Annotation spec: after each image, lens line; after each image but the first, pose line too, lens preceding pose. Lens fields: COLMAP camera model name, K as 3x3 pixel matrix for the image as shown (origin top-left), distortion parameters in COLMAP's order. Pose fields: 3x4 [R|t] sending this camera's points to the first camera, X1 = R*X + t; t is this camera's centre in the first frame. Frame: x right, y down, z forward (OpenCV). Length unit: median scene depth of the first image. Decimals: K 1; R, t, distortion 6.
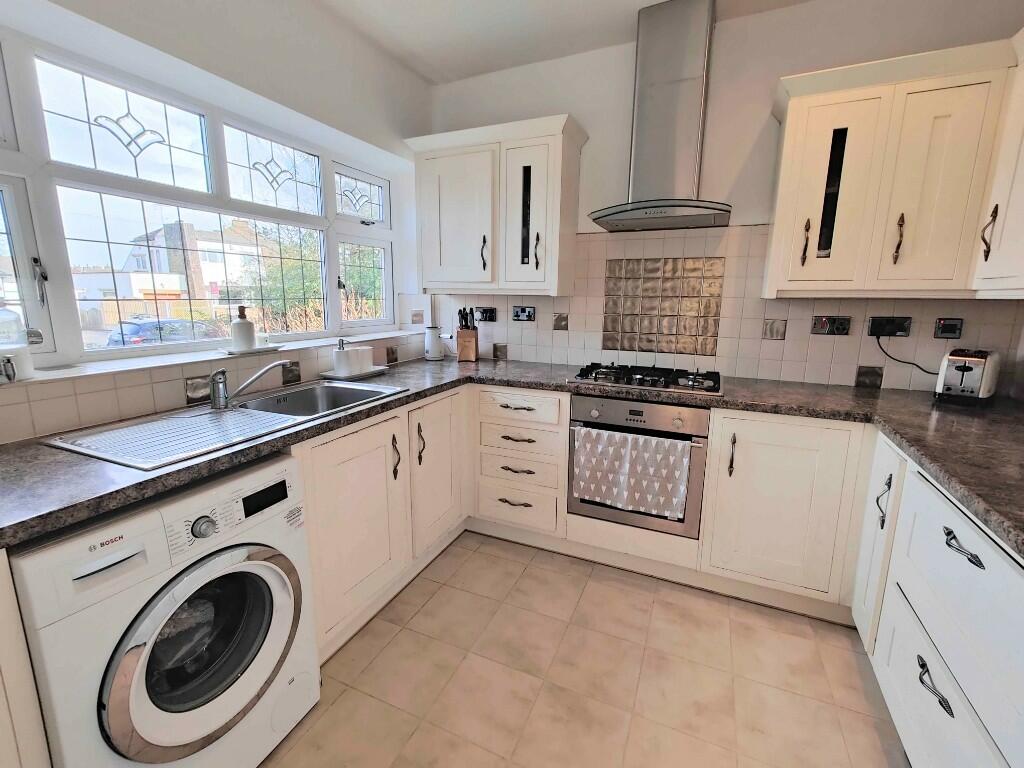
lens RADIAL K [[452.9, 0, 512.0], [0, 452.9, 384.0], [0, 0, 1]] dist [0.010521, -0.000378]
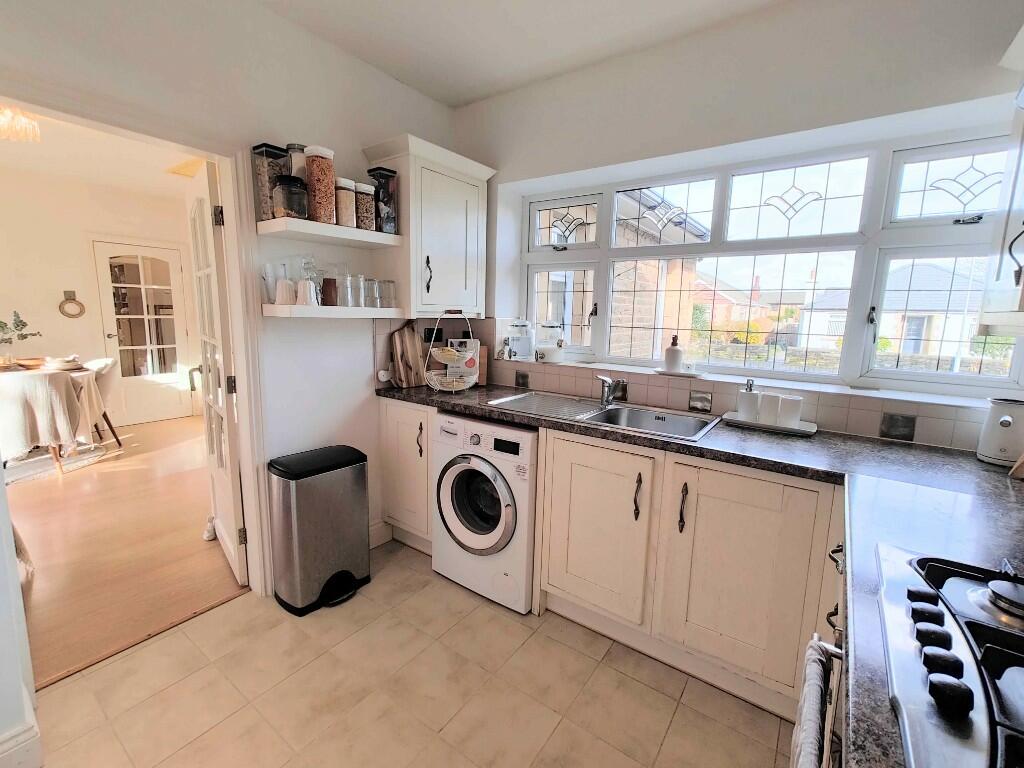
lens RADIAL K [[452.9, 0, 512.0], [0, 452.9, 384.0], [0, 0, 1]] dist [0.010521, -0.000378]
pose [[-0.197812, 0.137313, -0.970575, 0.629705], [-0.218579, 0.959031, 0.180229, -0.163322], [0.955559, 0.247799, -0.159694, 0.786741]]
